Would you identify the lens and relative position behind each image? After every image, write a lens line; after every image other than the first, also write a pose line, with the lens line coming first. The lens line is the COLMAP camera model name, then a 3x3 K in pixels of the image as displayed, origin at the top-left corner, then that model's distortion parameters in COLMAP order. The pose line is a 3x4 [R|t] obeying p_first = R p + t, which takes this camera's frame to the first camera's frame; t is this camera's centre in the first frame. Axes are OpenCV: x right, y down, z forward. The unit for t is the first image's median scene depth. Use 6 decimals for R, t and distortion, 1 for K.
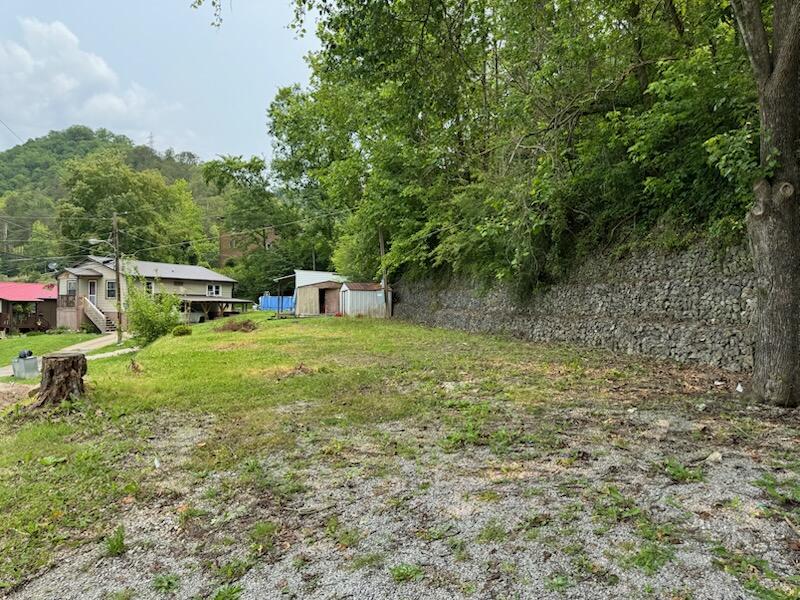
lens RADIAL K [[575.1, 0, 400.0], [0, 575.1, 300.0], [0, 0, 1]] dist [0.088088, -0.075409]
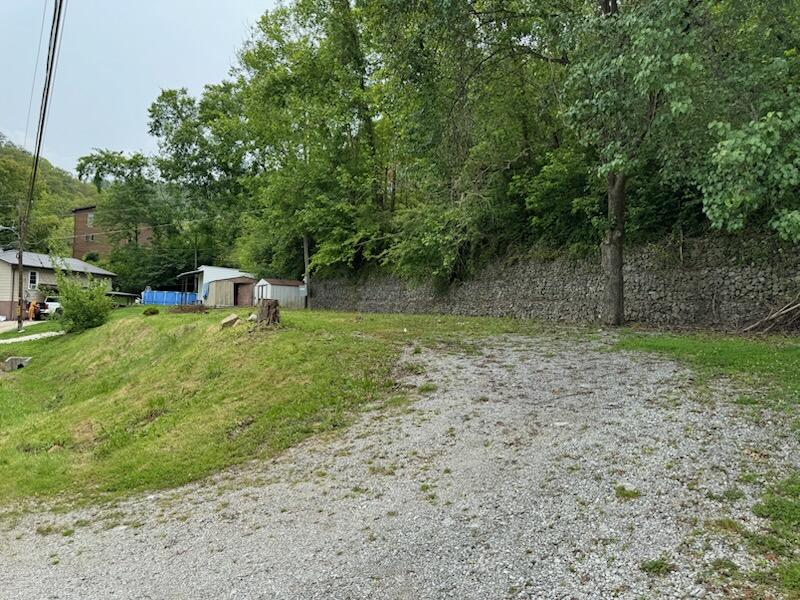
lens RADIAL K [[575.1, 0, 400.0], [0, 575.1, 300.0], [0, 0, 1]] dist [0.088088, -0.075409]
pose [[0.958441, 0.029275, 0.283784, -0.136652], [-0.025141, 0.999518, -0.018199, 0.023437], [-0.284180, 0.010308, 0.958715, -0.161281]]
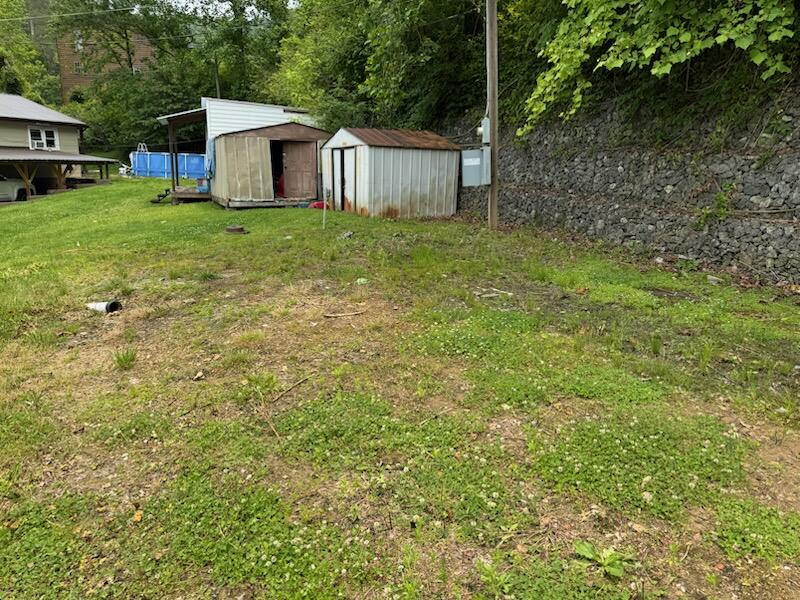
lens RADIAL K [[582.1, 0, 400.3], [0, 582.1, 316.2], [0, 0, 1]] dist [0.054428, -0.080793]
pose [[0.983570, -0.023333, 0.179012, -0.115187], [-0.023631, 0.966439, 0.255806, -0.005921], [-0.178973, -0.255834, 0.950009, 0.469323]]
